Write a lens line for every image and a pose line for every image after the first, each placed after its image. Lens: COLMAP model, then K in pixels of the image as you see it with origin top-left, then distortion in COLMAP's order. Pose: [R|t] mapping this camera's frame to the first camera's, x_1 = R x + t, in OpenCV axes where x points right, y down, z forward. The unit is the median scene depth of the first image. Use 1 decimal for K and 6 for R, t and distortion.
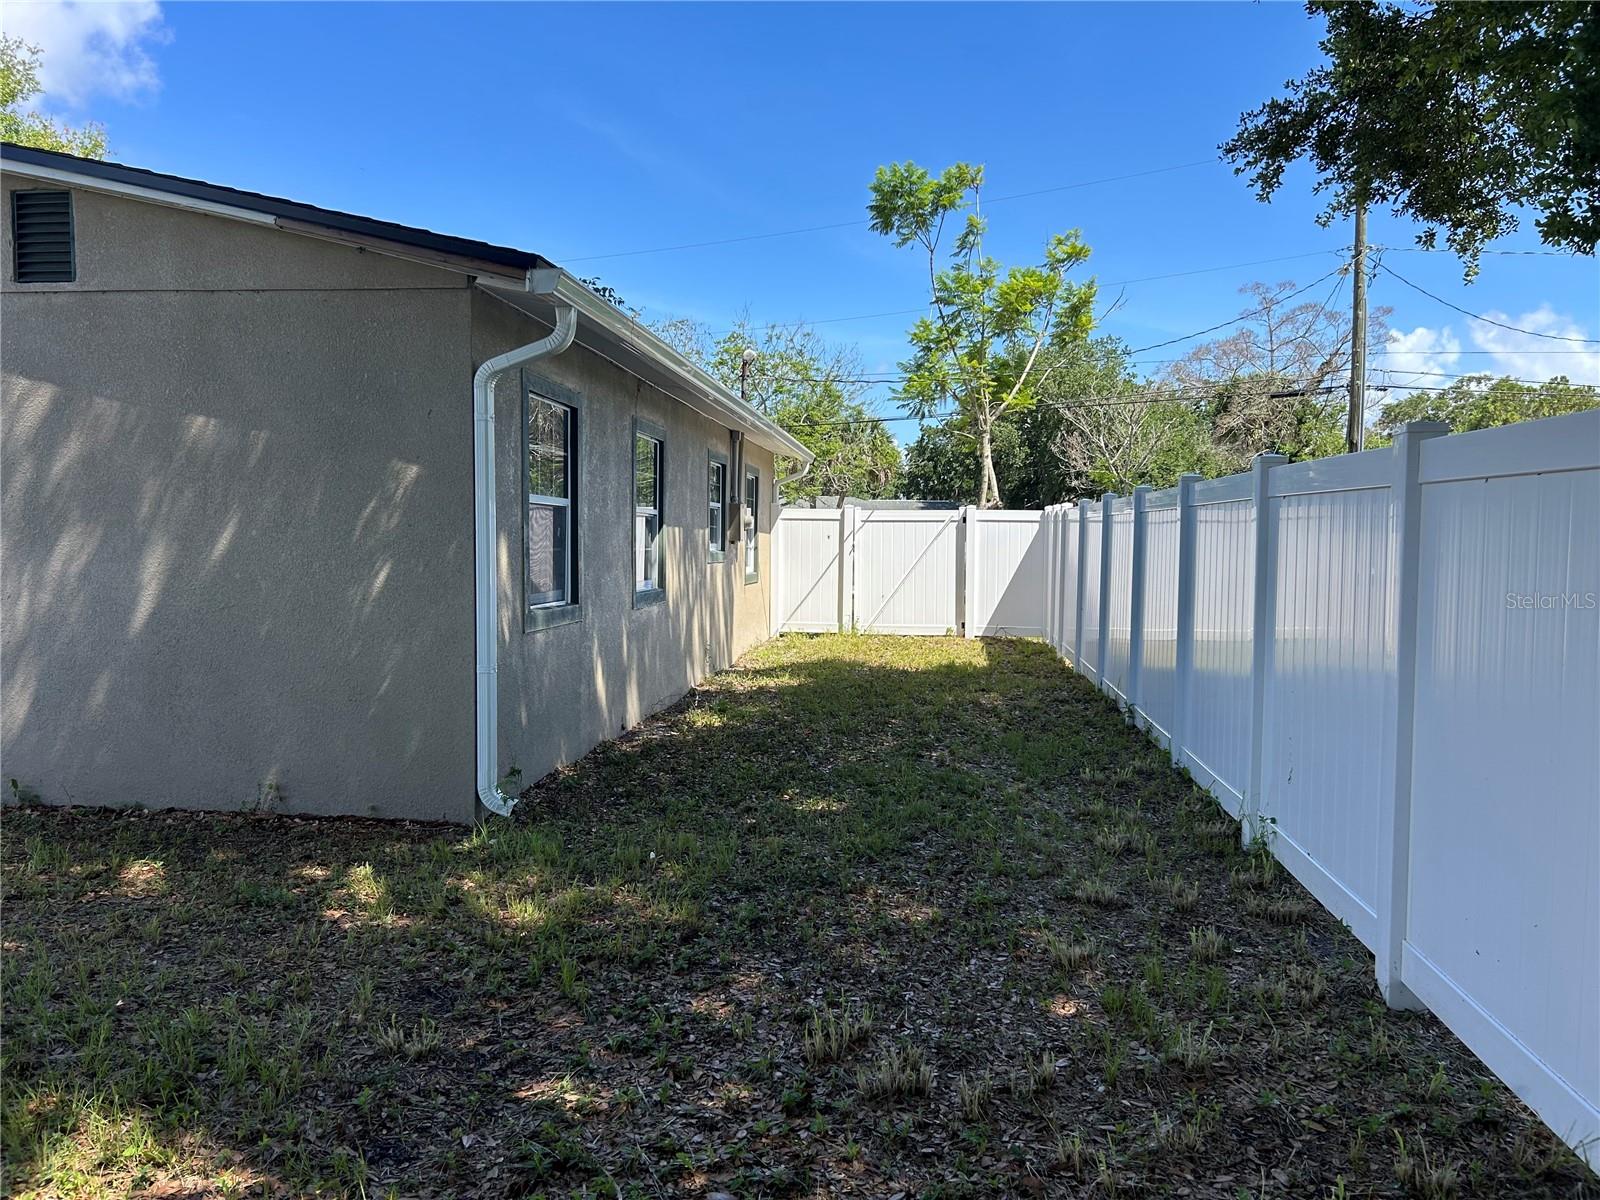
lens RADIAL K [[1209.2, 0, 811.0], [0, 1209.2, 610.2], [0, 0, 1]] dist [0.051212, -0.064404]
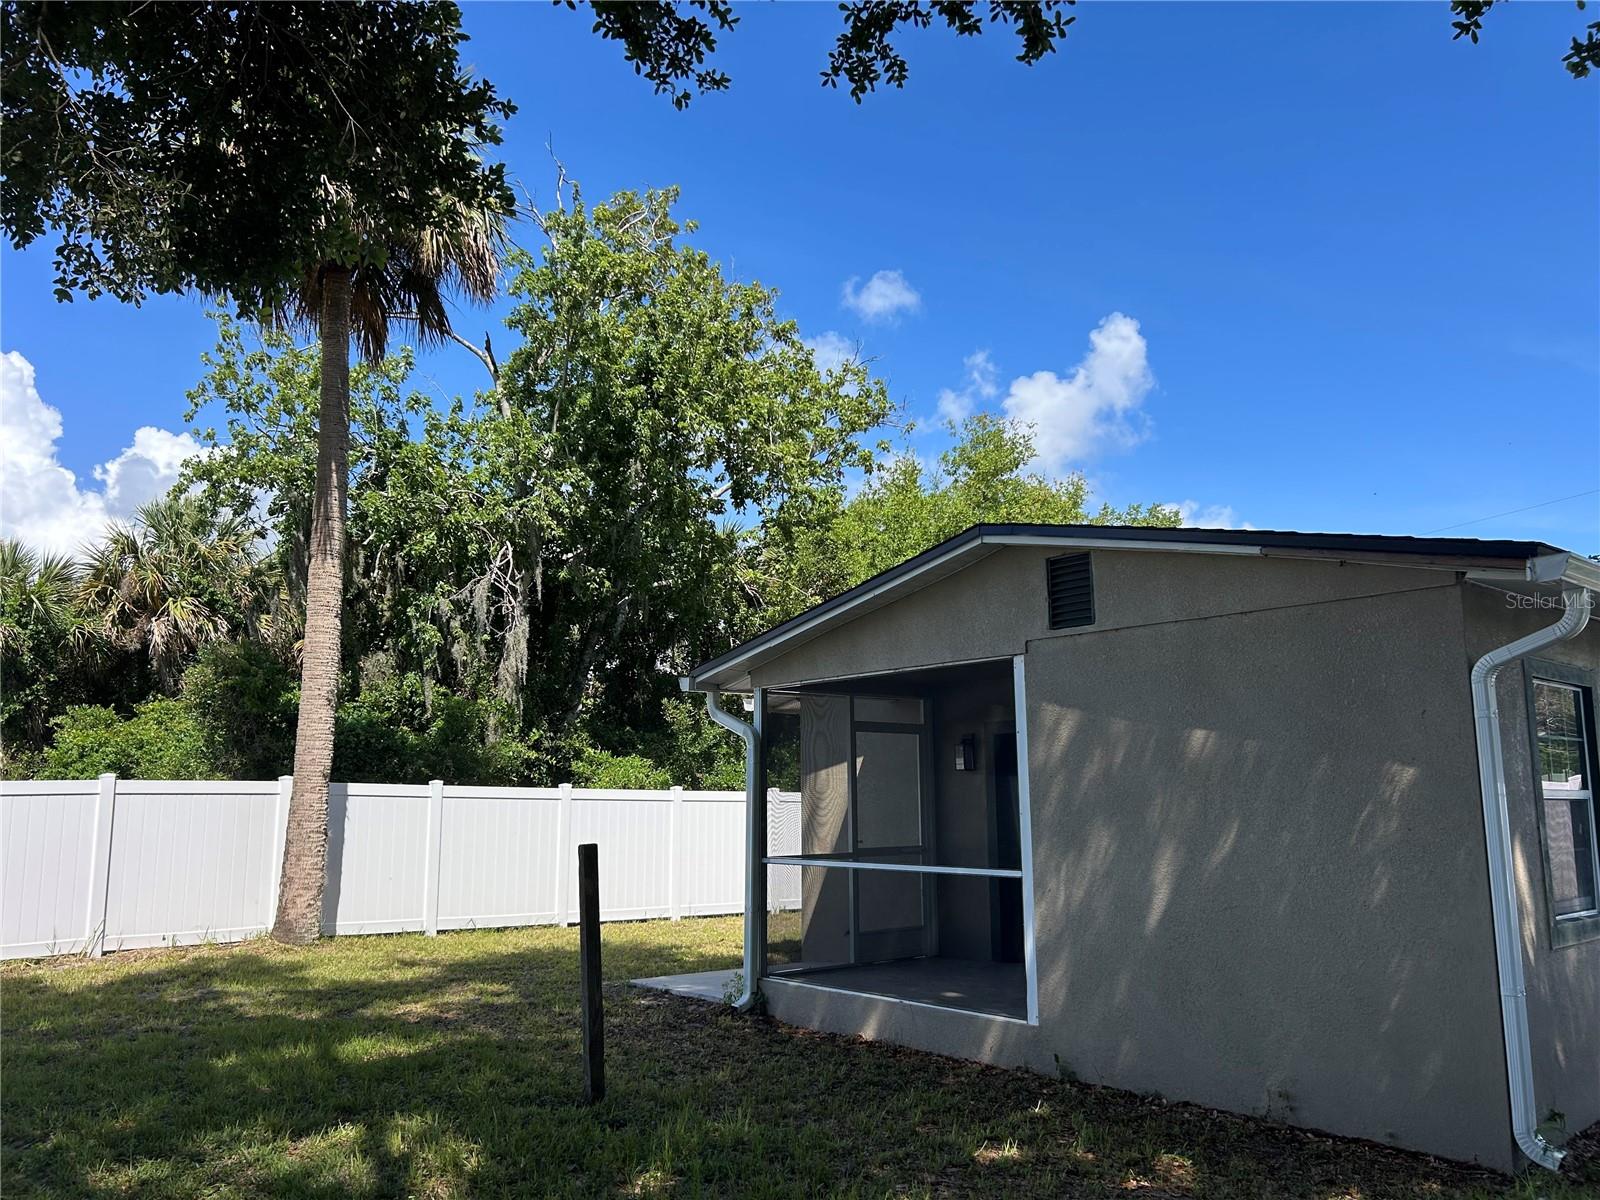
lens RADIAL K [[1209.2, 0, 795.0], [0, 1209.2, 612.7], [0, 0, 1]] dist [0.051212, -0.064404]
pose [[0.730521, -0.122380, -0.671835, -0.014364], [-0.028412, 0.977513, -0.208955, -0.021742], [0.682299, 0.171734, 0.710616, -0.051521]]
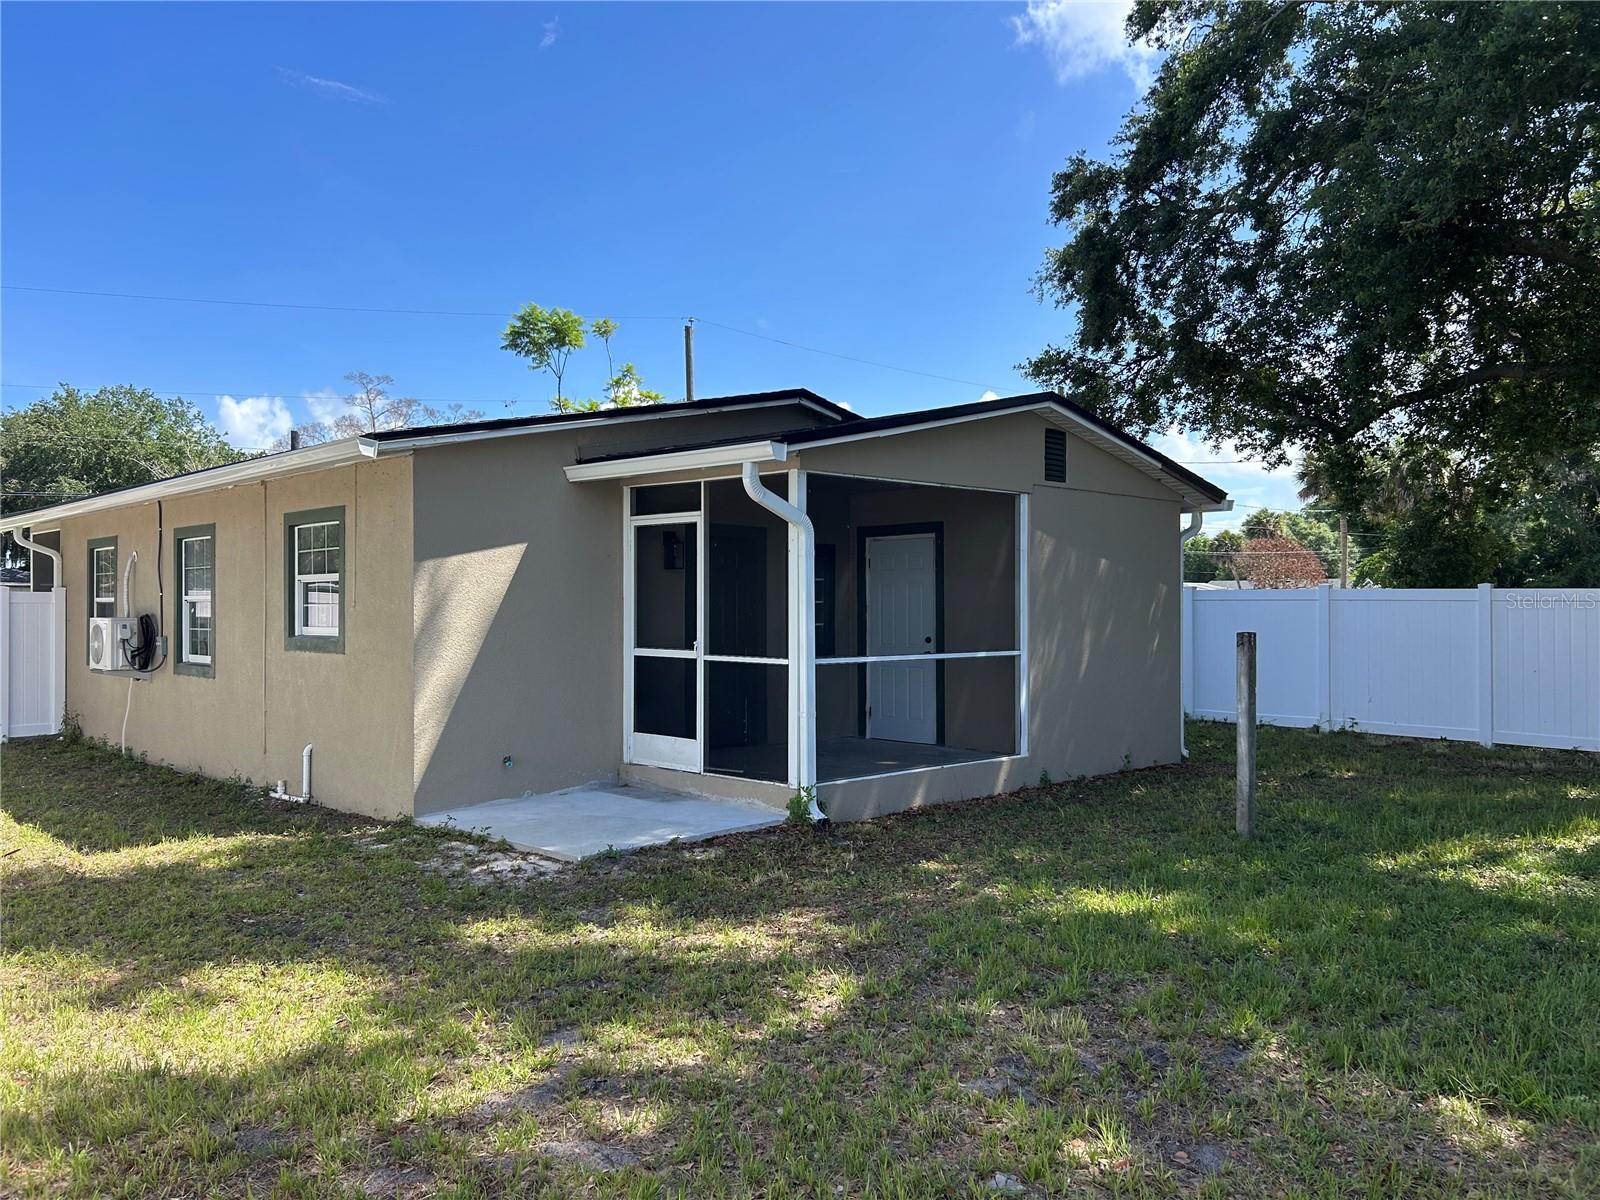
lens RADIAL K [[1209.2, 0, 813.3], [0, 1209.2, 593.8], [0, 0, 1]] dist [0.051212, -0.064404]
pose [[0.634324, -0.004002, 0.773057, -2.198598], [0.054923, 0.997693, -0.039902, -0.056578], [-0.771114, 0.067770, 0.633080, 0.175711]]
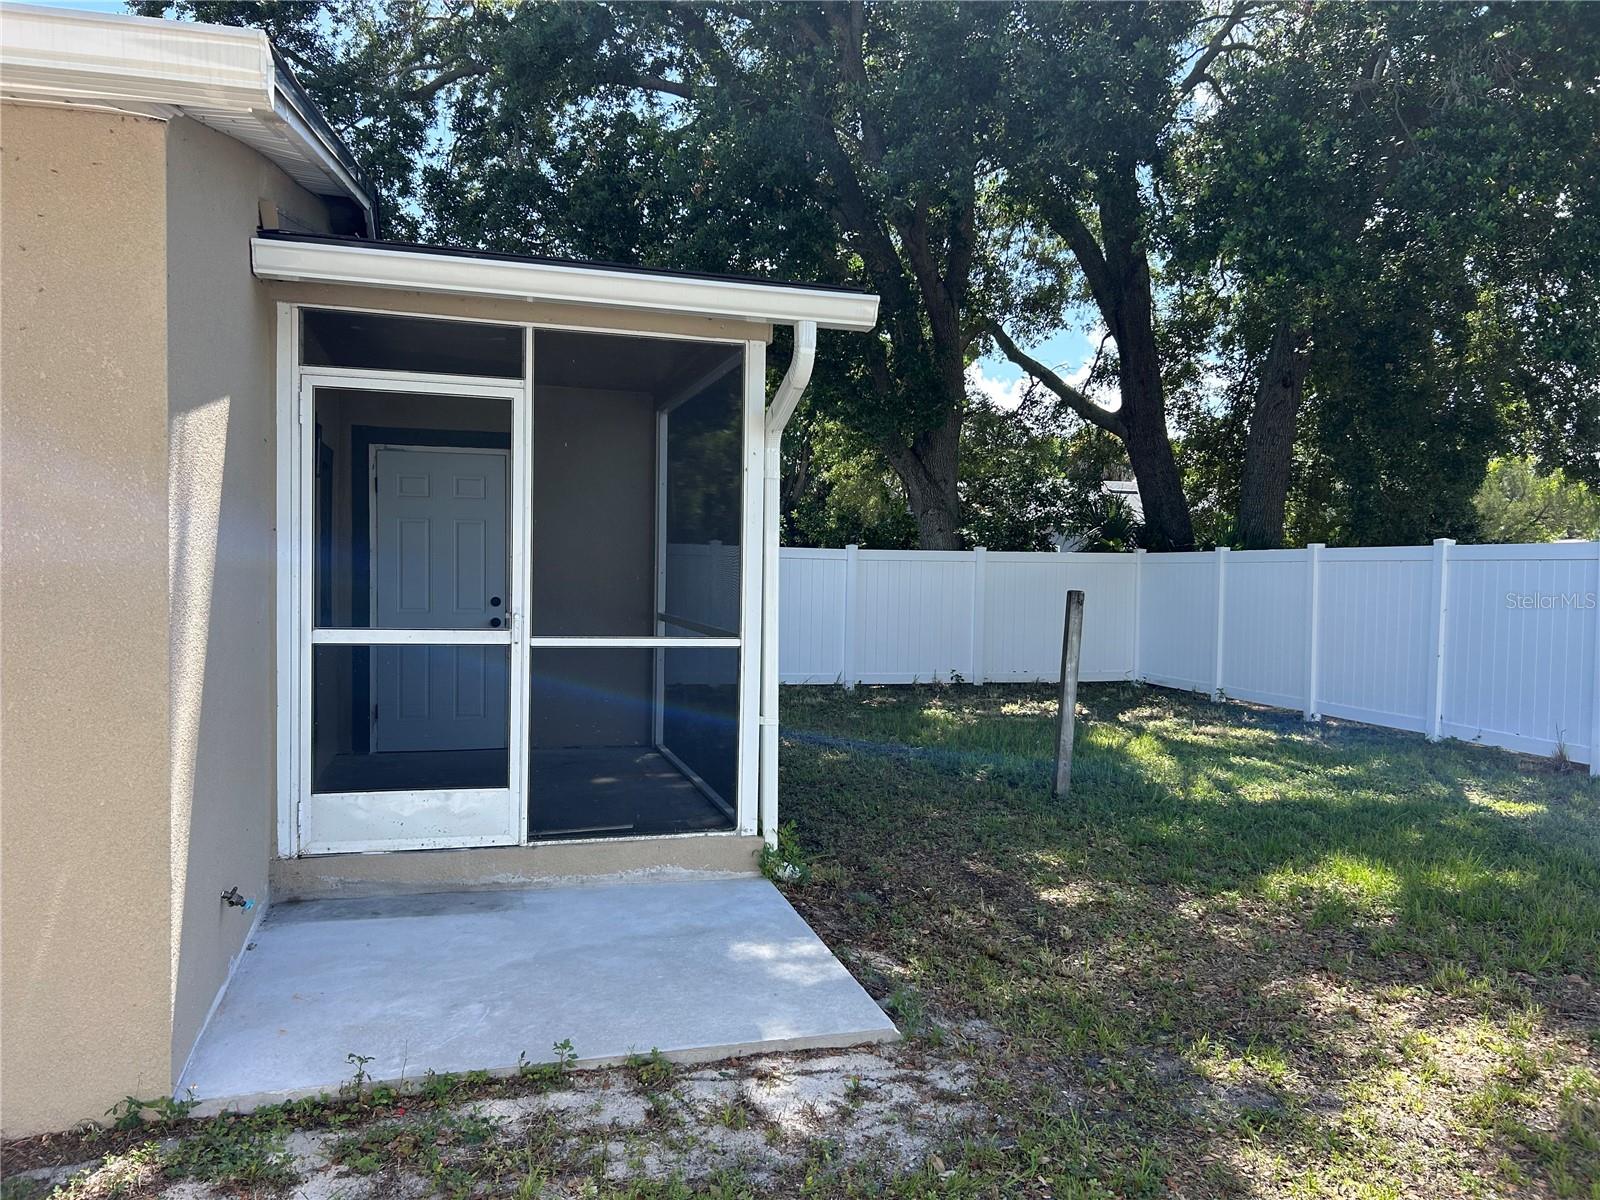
lens RADIAL K [[1209.2, 0, 793.0], [0, 1209.2, 605.4], [0, 0, 1]] dist [0.051212, -0.064404]
pose [[-0.362602, -0.052993, 0.930436, -1.976885], [0.032883, 0.997033, 0.069601, -0.127159], [-0.931364, 0.055833, -0.359783, 1.424719]]
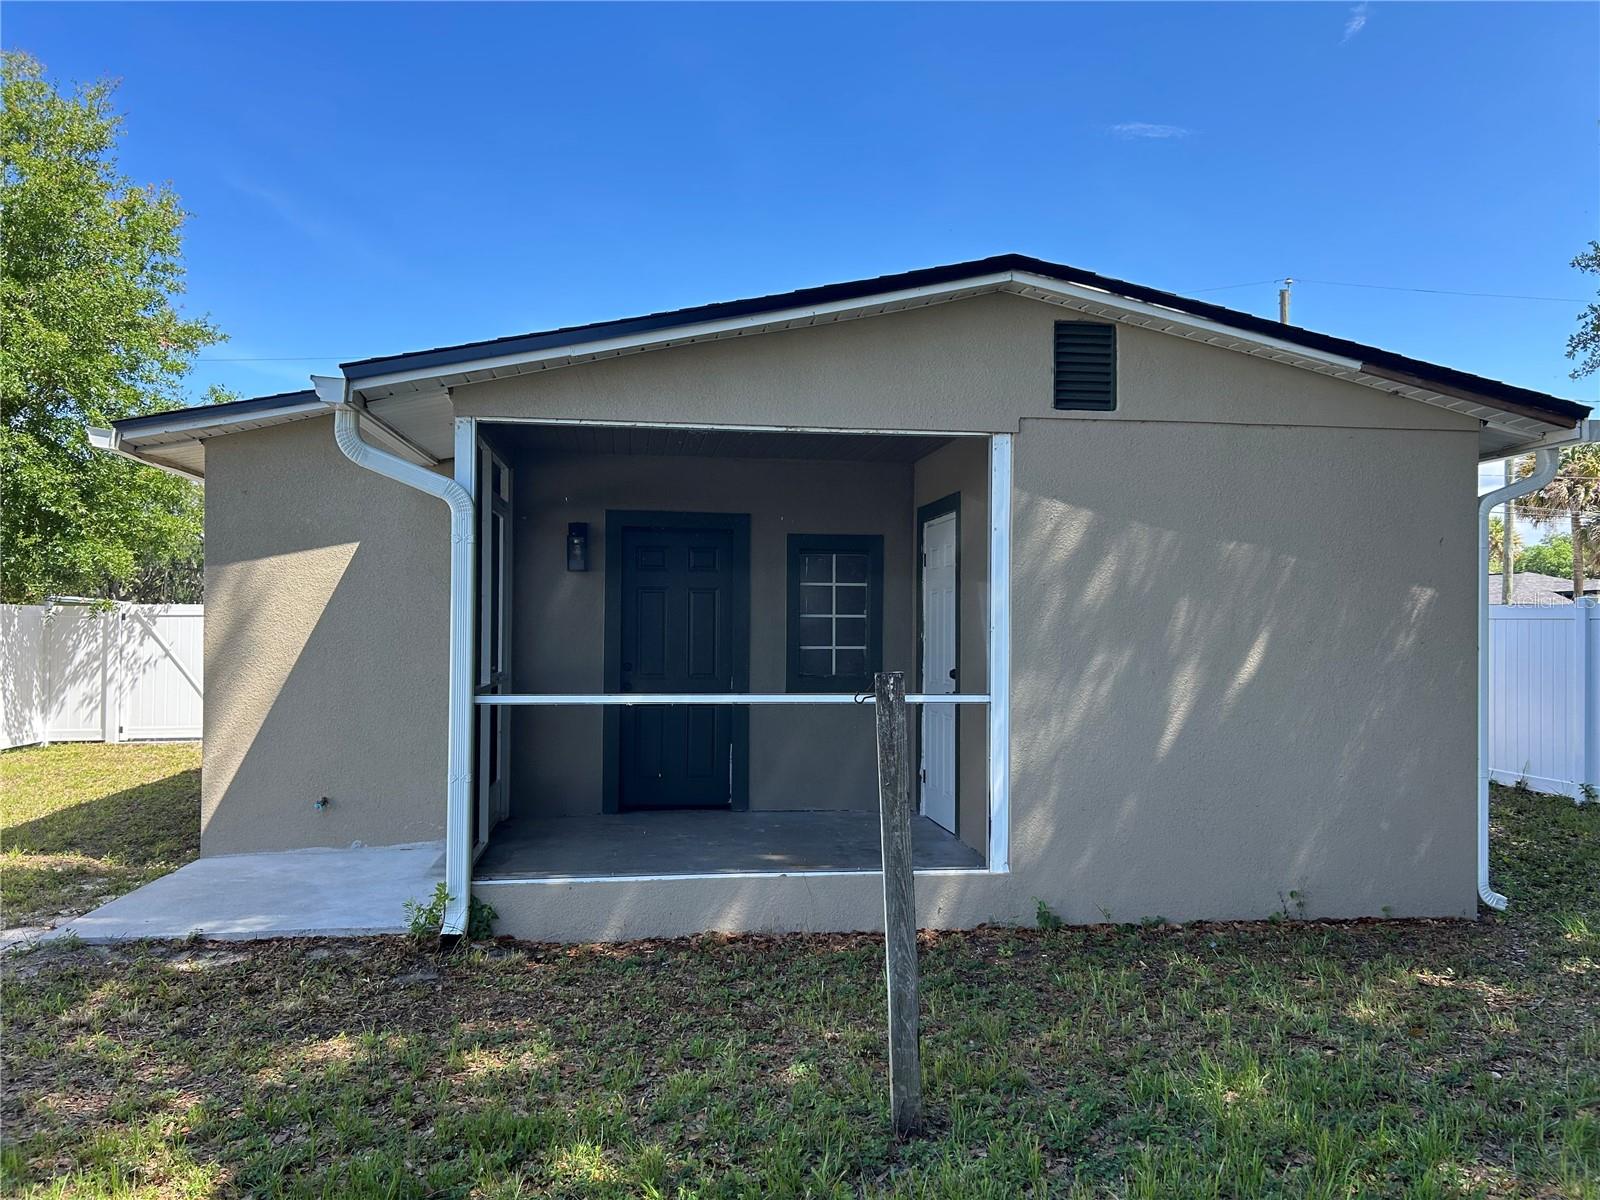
lens RADIAL K [[1209.2, 0, 817.1], [0, 1209.2, 615.7], [0, 0, 1]] dist [0.051212, -0.064404]
pose [[0.969593, -0.001215, 0.244721, -1.098189], [0.018066, 0.997615, -0.066625, -0.031489], [-0.244056, 0.069020, 0.967302, 0.076865]]
